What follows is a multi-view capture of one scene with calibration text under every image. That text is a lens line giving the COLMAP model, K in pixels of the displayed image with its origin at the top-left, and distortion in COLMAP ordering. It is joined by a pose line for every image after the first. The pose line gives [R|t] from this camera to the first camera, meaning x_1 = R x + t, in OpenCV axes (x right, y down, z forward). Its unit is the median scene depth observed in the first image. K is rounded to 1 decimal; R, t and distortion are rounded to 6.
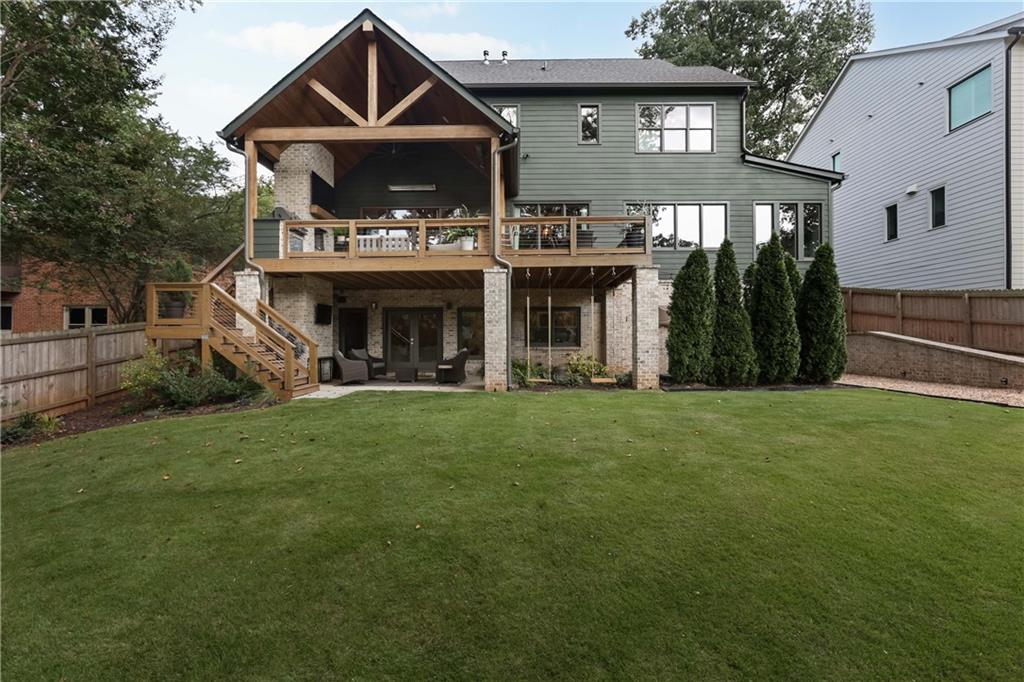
lens RADIAL K [[467.6, 0, 512.0], [0, 467.6, 338.4], [0, 0, 1]] dist [-0.005981, 0.006278]
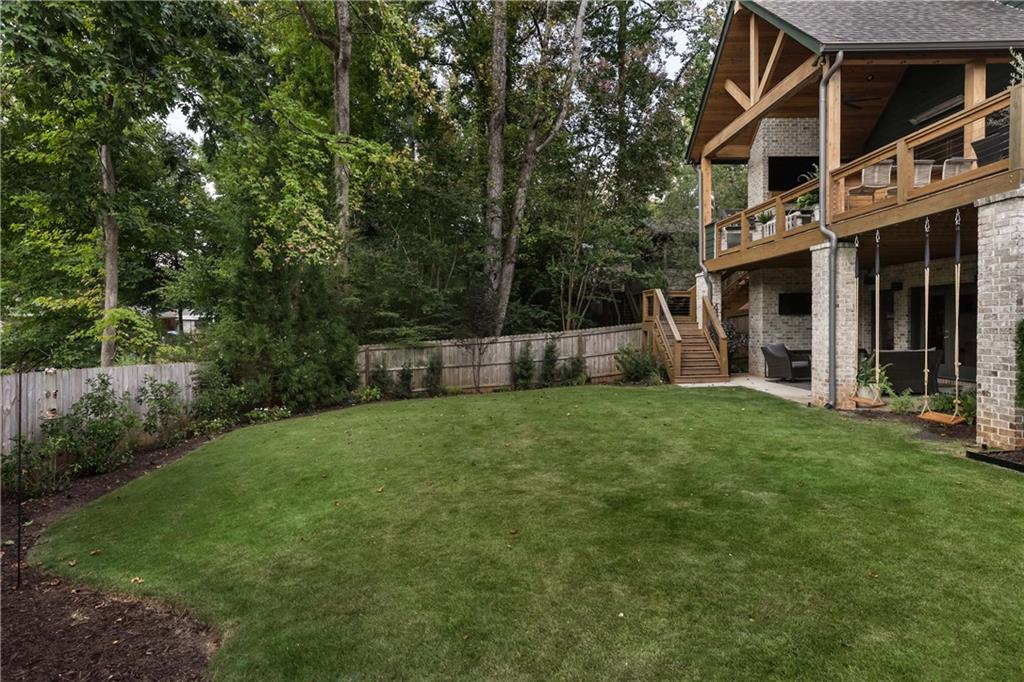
lens RADIAL K [[582.5, 0, 506.9], [0, 582.5, 332.4], [0, 0, 1]] dist [-0.004939, 0.009432]
pose [[0.047800, 0.021148, -0.998633, 0.841045], [0.018656, 0.999583, 0.022061, -0.036252], [0.998683, -0.019685, 0.047386, 0.441945]]
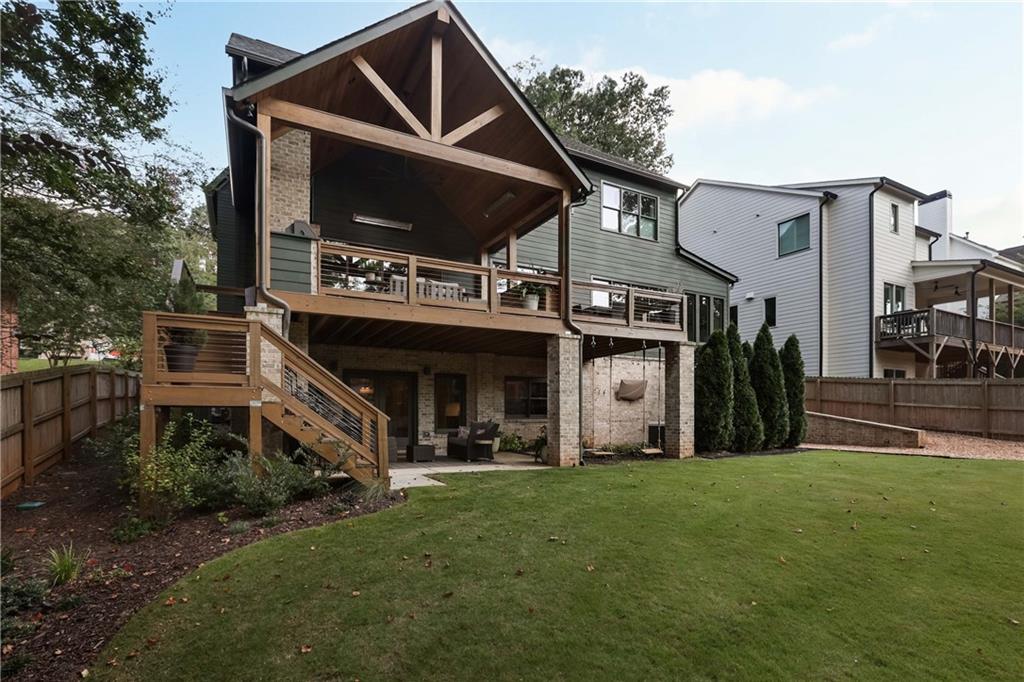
lens RADIAL K [[496.4, 0, 506.8], [0, 496.4, 414.8], [0, 0, 1]] dist [-0.004222, -0.001271]
pose [[0.876062, 0.002251, 0.482192, -0.596764], [-0.006080, 0.999961, 0.006378, 0.005214], [-0.482159, -0.008519, 0.876042, 0.196228]]
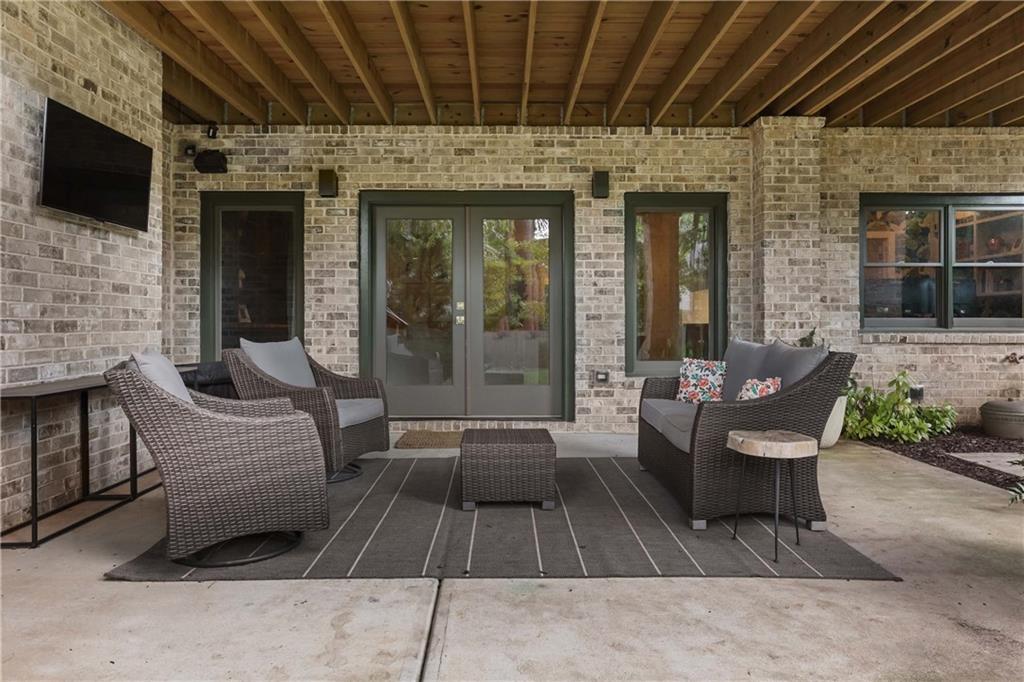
lens RADIAL K [[648.4, 0, 513.2], [0, 648.4, 323.8], [0, 0, 1]] dist [-0.004817, 0.000672]
pose [[0.999435, 0.001422, 0.033591, -0.269904], [-0.001669, 0.999972, 0.007330, 0.014601], [-0.033580, -0.007382, 0.999409, 0.831537]]
